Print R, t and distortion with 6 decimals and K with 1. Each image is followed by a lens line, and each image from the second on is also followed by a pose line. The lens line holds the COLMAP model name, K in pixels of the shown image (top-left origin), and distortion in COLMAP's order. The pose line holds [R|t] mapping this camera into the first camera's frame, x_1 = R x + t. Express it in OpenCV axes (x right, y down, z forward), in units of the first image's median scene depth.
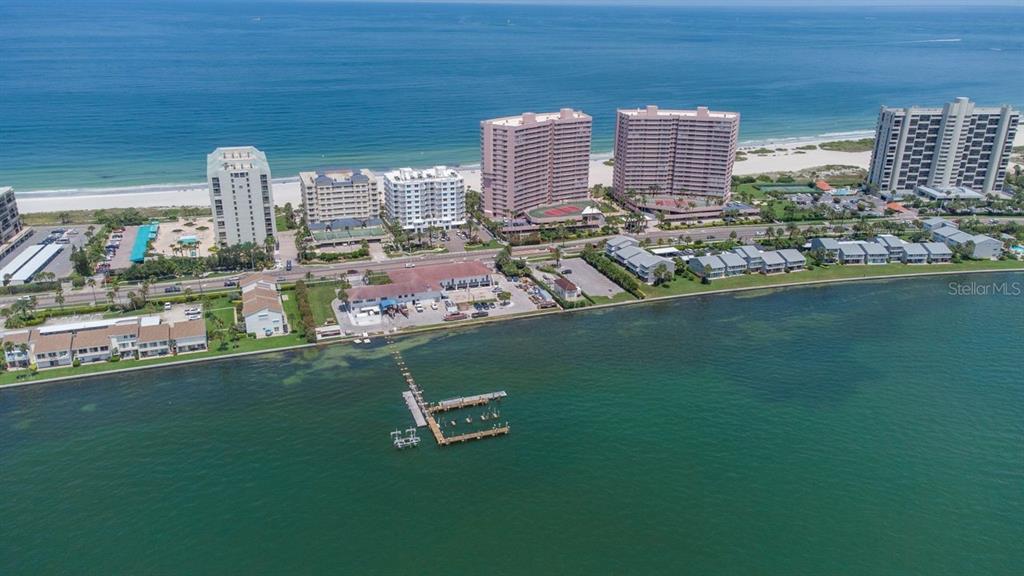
lens RADIAL K [[750.2, 0, 511.9], [0, 750.2, 286.0], [0, 0, 1]] dist [0.044545, 0.000788]
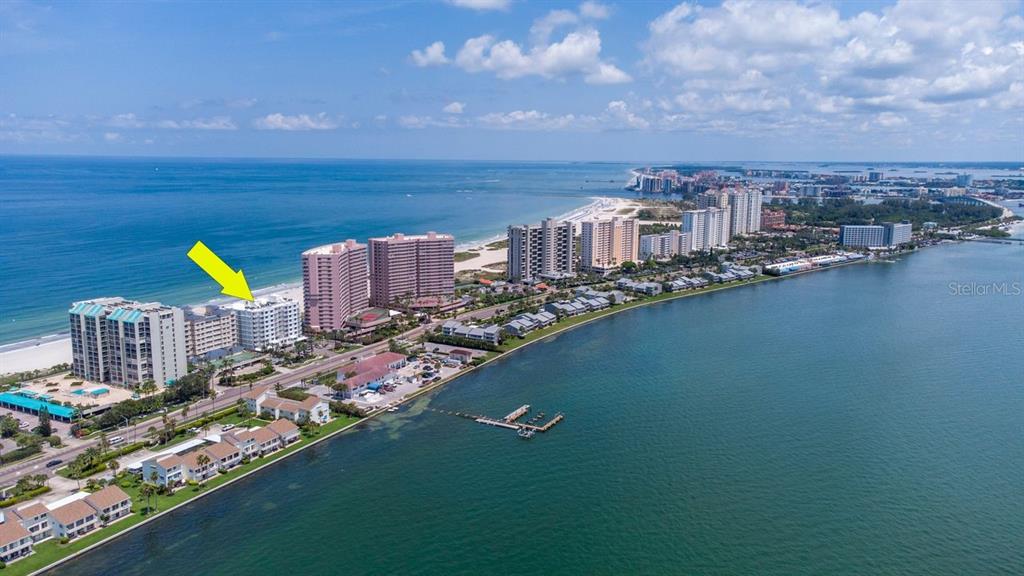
lens RADIAL K [[750.2, 0, 512.4], [0, 750.2, 288.2], [0, 0, 1]] dist [0.044545, 0.000788]
pose [[0.749119, -0.120960, 0.651299, -0.670245], [0.236422, 0.967257, -0.092291, 0.030220], [-0.618810, 0.223118, 0.753188, -0.128408]]
